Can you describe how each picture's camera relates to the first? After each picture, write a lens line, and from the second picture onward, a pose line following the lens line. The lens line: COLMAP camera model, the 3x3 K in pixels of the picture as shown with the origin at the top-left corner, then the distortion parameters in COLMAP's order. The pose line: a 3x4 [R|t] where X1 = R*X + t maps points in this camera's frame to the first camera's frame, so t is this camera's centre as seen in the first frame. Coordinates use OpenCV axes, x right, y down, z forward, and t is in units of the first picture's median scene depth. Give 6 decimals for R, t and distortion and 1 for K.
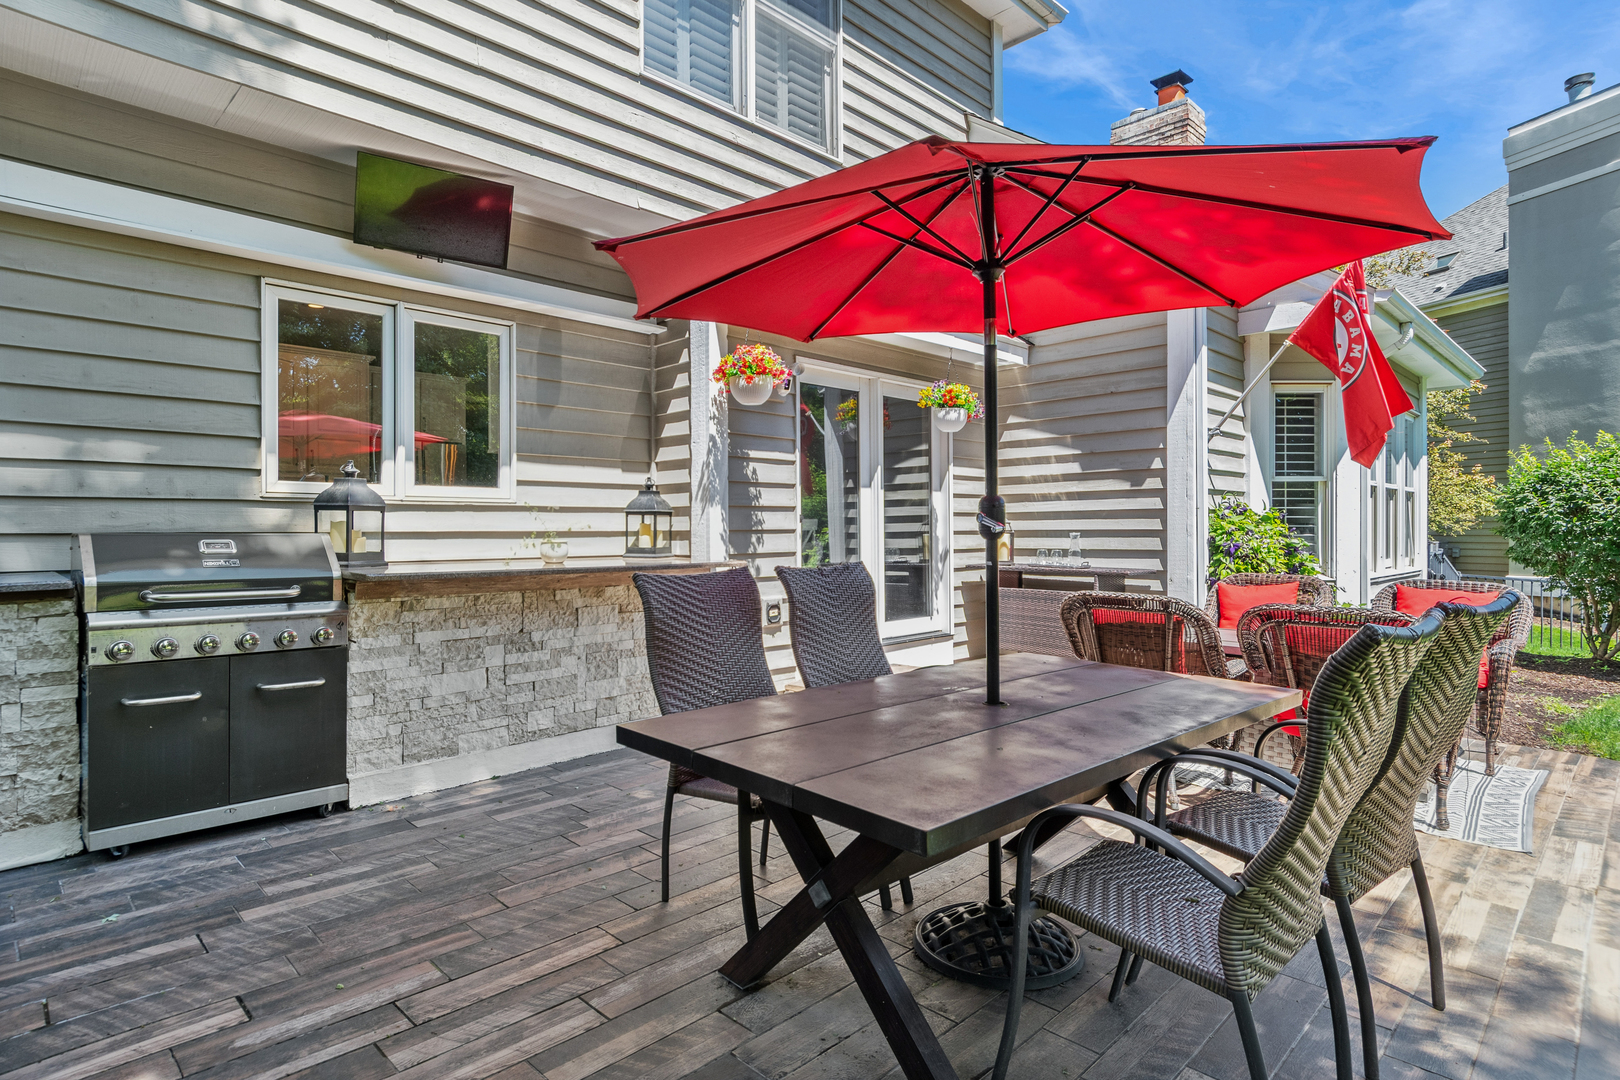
lens RADIAL K [[854.7, 0, 806.5], [0, 854.7, 531.8], [0, 0, 1]] dist [0.002378, -0.000106]
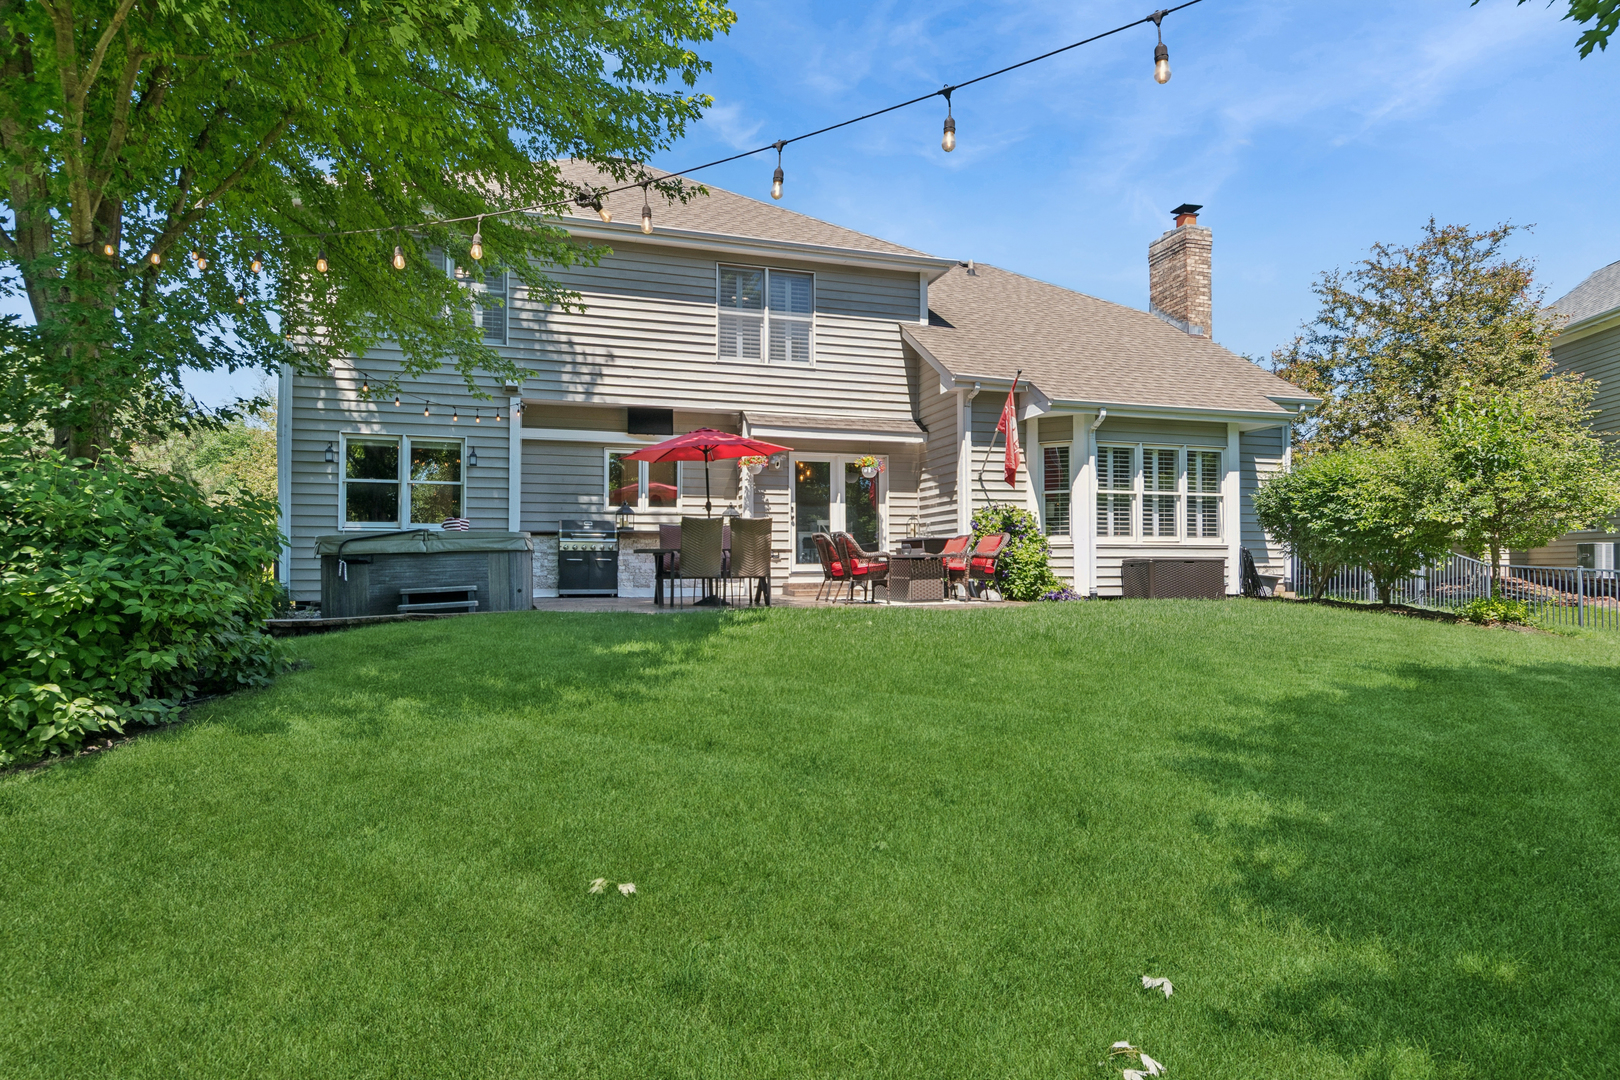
lens RADIAL K [[854.7, 0, 813.2], [0, 854.7, 549.3], [0, 0, 1]] dist [0.002378, -0.000106]
pose [[0.879414, -0.007385, -0.476000, 1.619194], [-0.001928, 0.999816, -0.019073, 0.165035], [0.476054, 0.017691, 0.879238, -1.507592]]
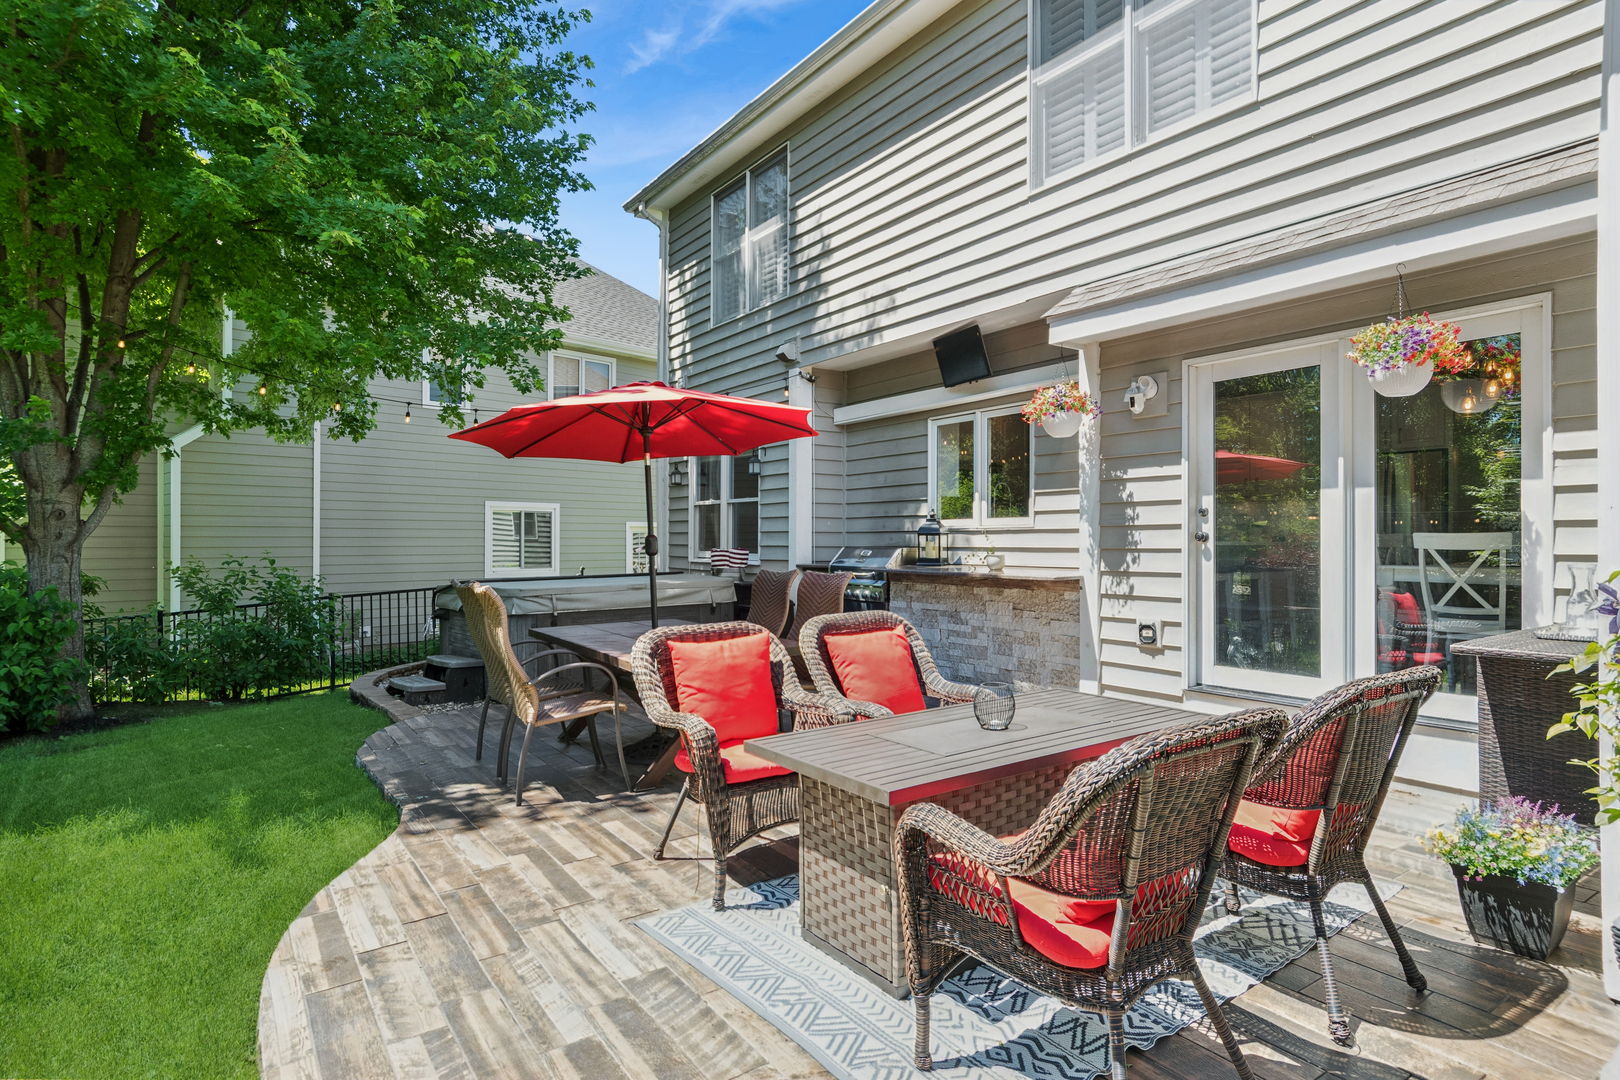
lens RADIAL K [[854.7, 0, 808.2], [0, 854.7, 538.2], [0, 0, 1]] dist [0.002378, -0.000106]
pose [[-0.176537, -0.000158, -0.984294, 1.275526], [-0.001515, 0.999999, 0.000112, -0.018061], [0.984293, 0.001511, -0.176537, 1.007369]]
